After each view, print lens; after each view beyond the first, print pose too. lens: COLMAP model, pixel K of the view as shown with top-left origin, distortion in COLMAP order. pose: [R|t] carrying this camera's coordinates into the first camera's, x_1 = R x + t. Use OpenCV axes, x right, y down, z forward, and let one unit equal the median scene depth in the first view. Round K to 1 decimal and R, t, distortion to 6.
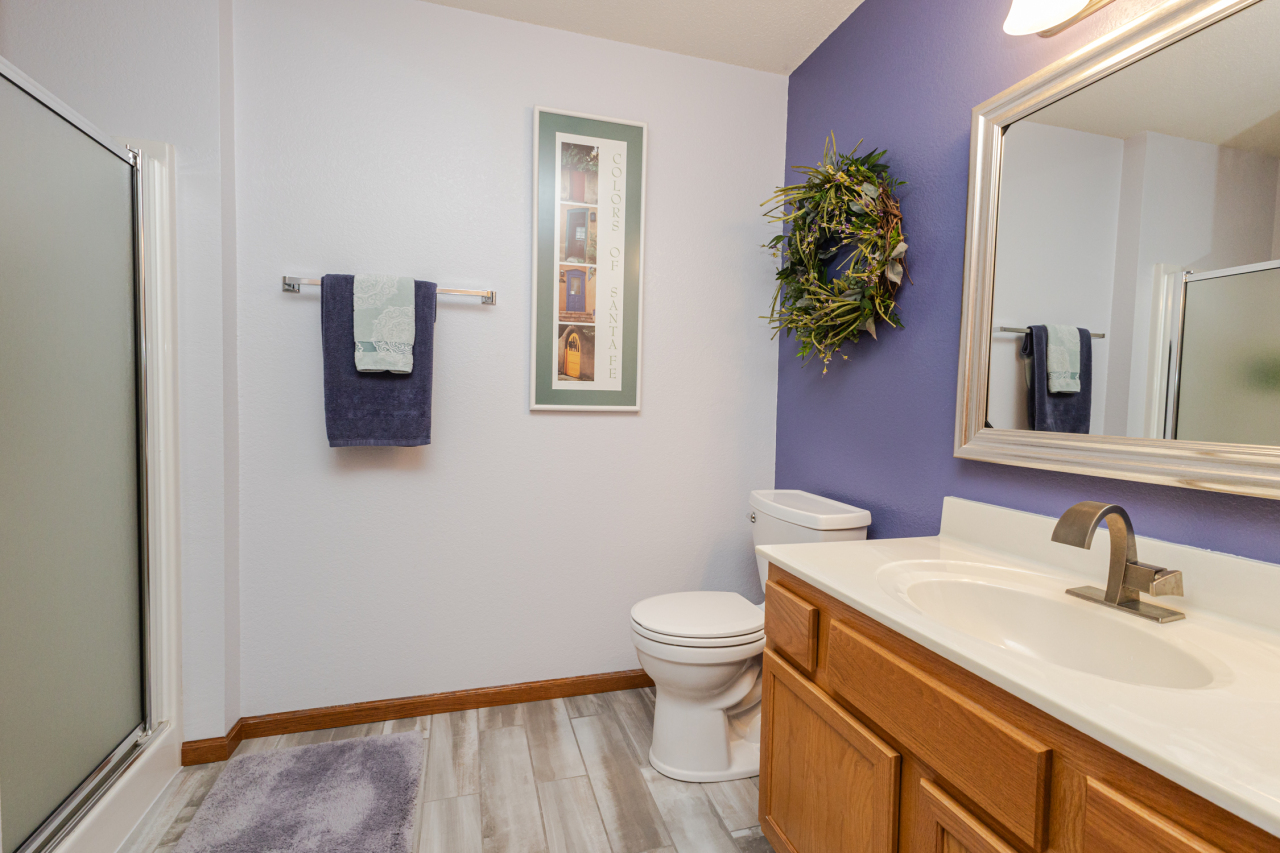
lens RADIAL K [[577.8, 0, 636.7], [0, 577.8, 427.8], [0, 0, 1]] dist [0.013460, -0.004093]
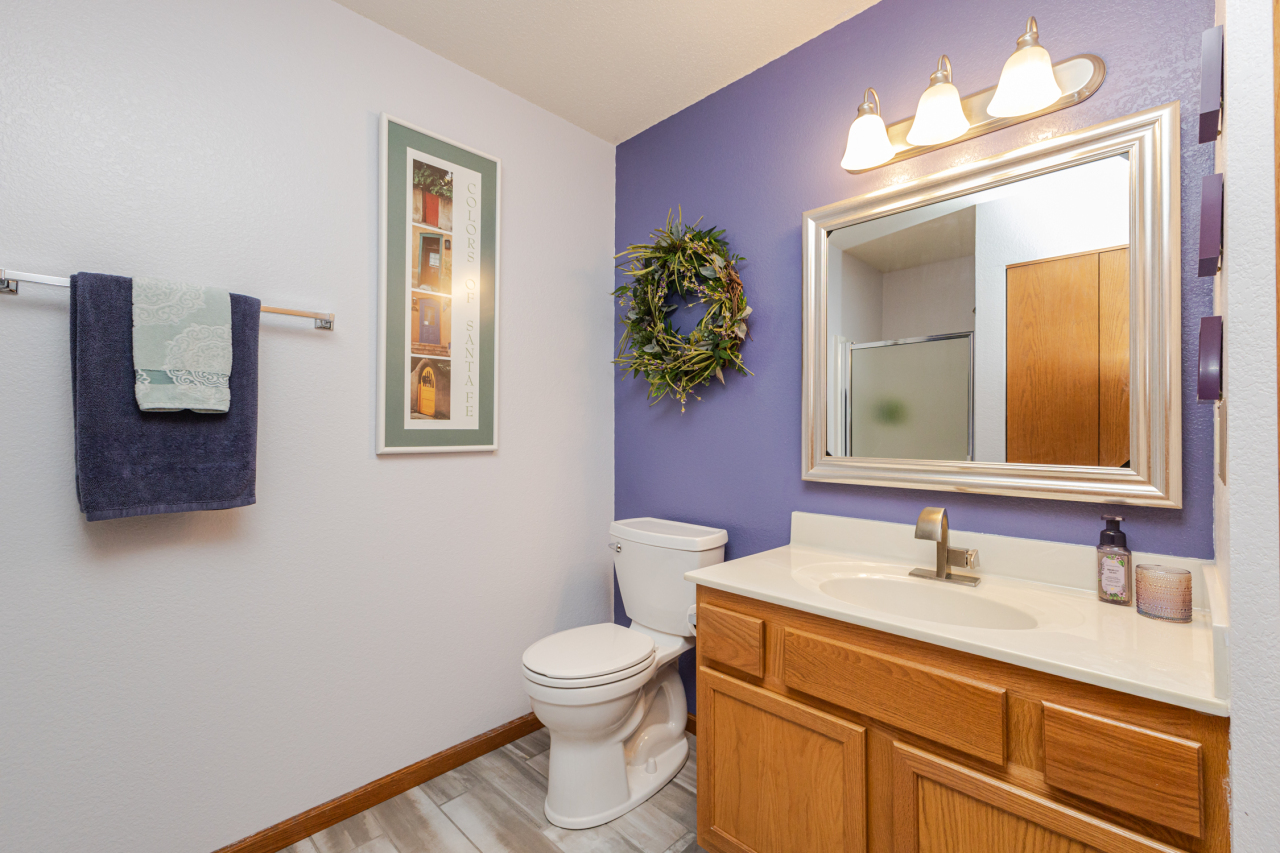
lens RADIAL K [[556.2, 0, 646.6], [0, 556.2, 424.5], [0, 0, 1]] dist [0.009621, -0.002044]
pose [[0.866975, -0.013569, 0.498166, -0.281887], [0.041419, 0.998133, -0.044897, -0.023531], [-0.496627, 0.059559, 0.865918, 0.090265]]
